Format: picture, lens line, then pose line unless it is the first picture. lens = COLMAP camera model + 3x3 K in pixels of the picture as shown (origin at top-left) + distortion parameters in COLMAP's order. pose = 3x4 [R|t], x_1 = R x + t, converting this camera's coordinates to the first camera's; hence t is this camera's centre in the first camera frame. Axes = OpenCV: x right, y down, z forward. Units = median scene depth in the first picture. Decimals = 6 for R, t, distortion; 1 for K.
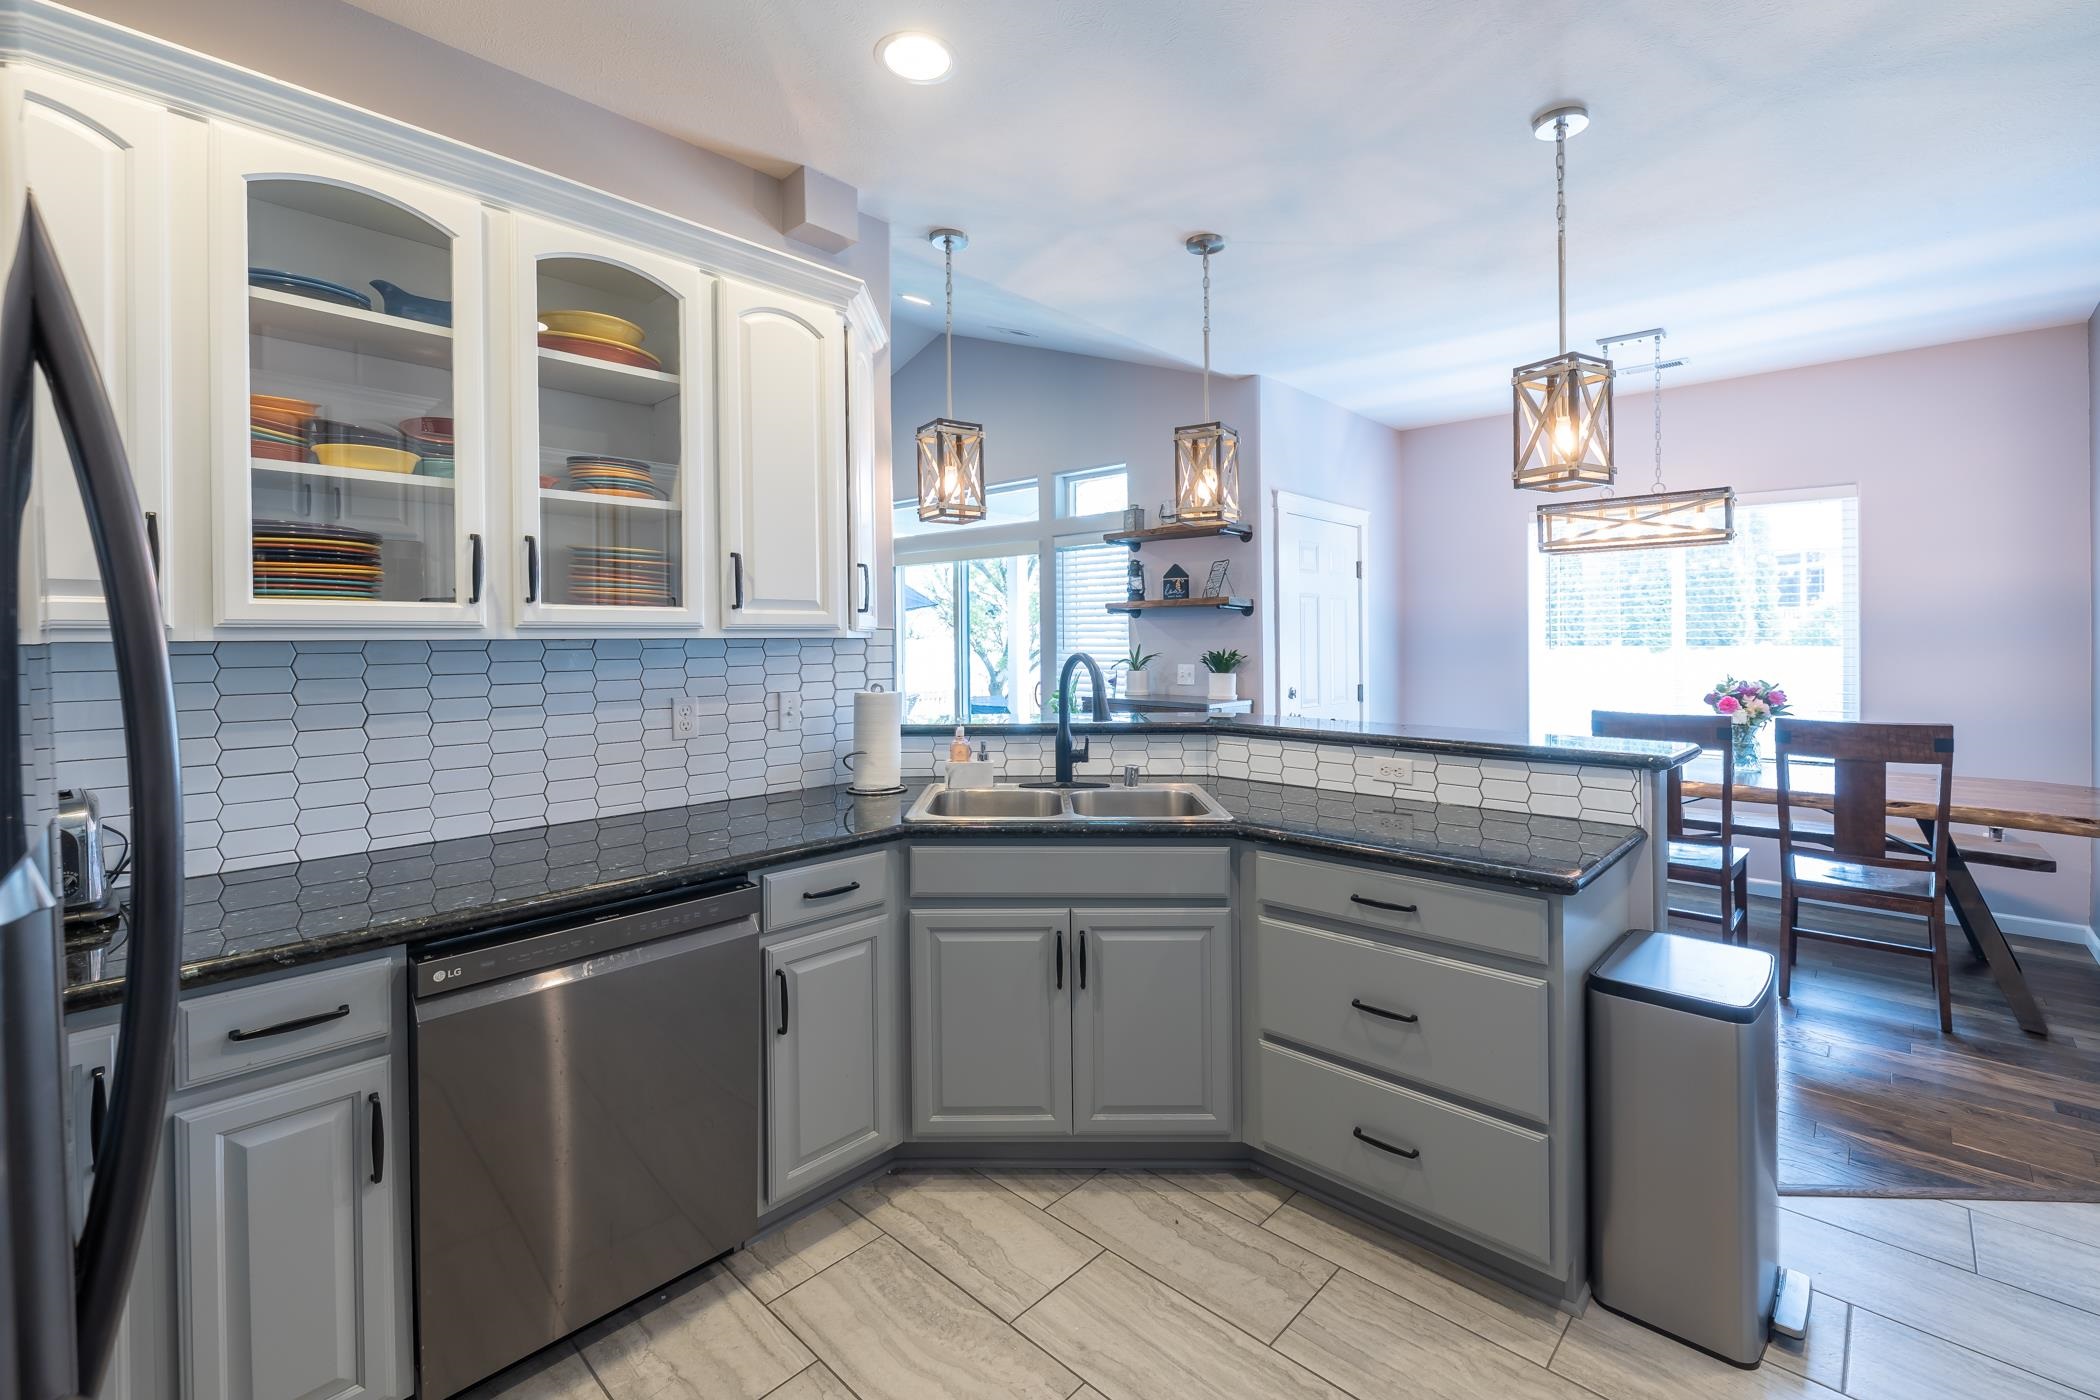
lens RADIAL K [[906.4, 0, 1046.4], [0, 906.4, 587.1], [0, 0, 1]] dist [-0.000373, 0.000288]
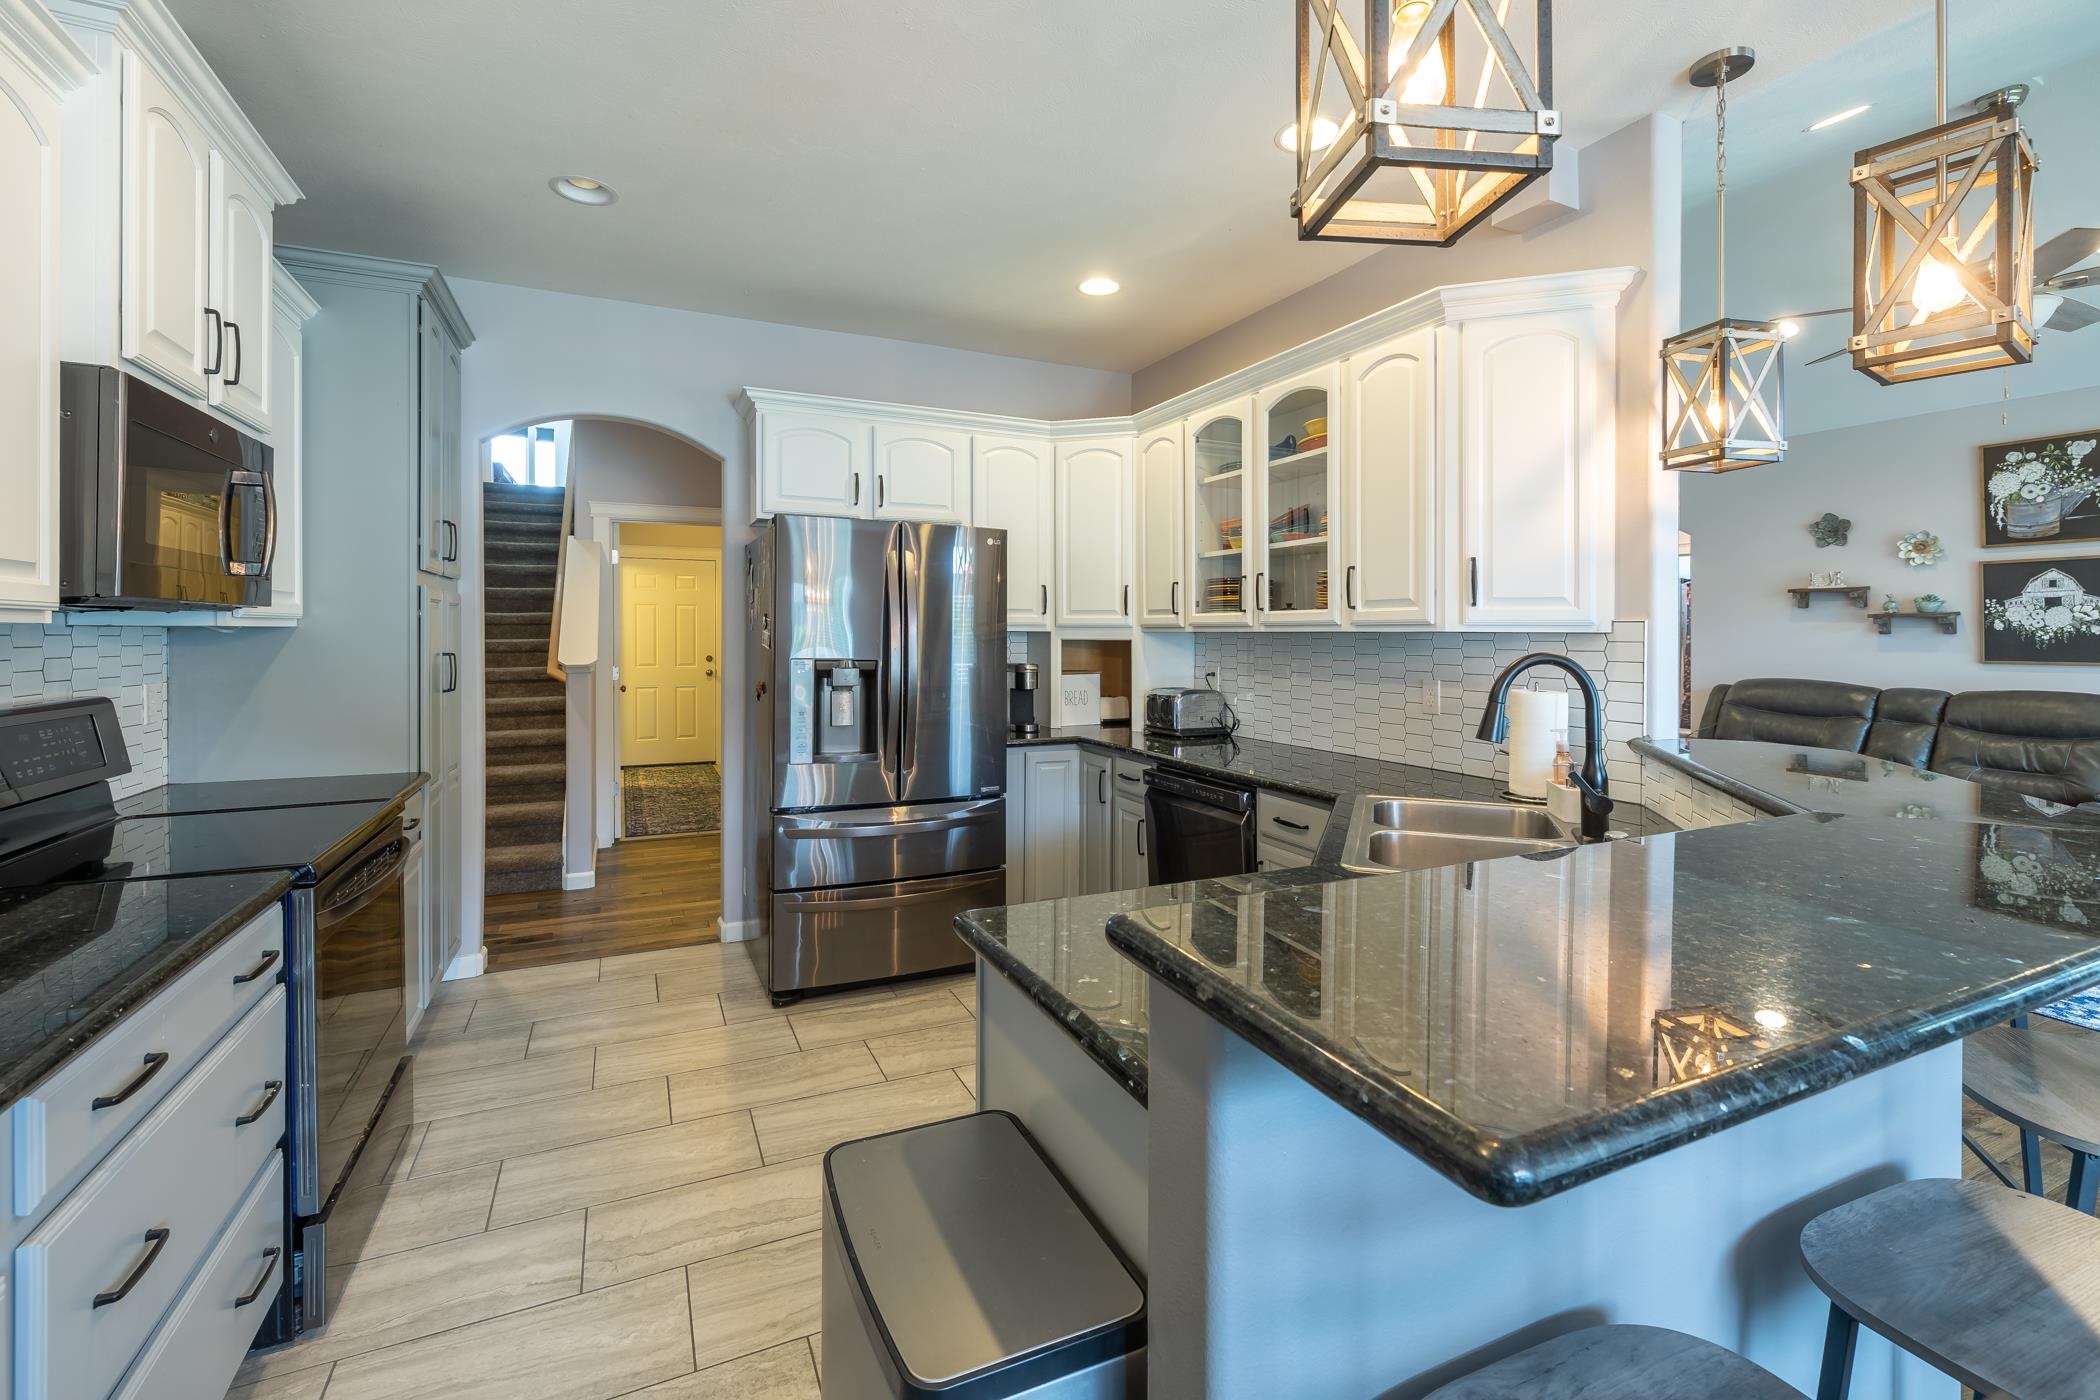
lens RADIAL K [[899.4, 0, 1040.6], [0, 899.4, 649.2], [0, 0, 1]] dist [0.000787, -0.000087]
pose [[-0.377140, 0.018136, -0.925979, 1.086082], [0.047353, 0.998878, 0.000277, 0.061460], [0.924945, -0.043743, -0.377576, 1.120208]]
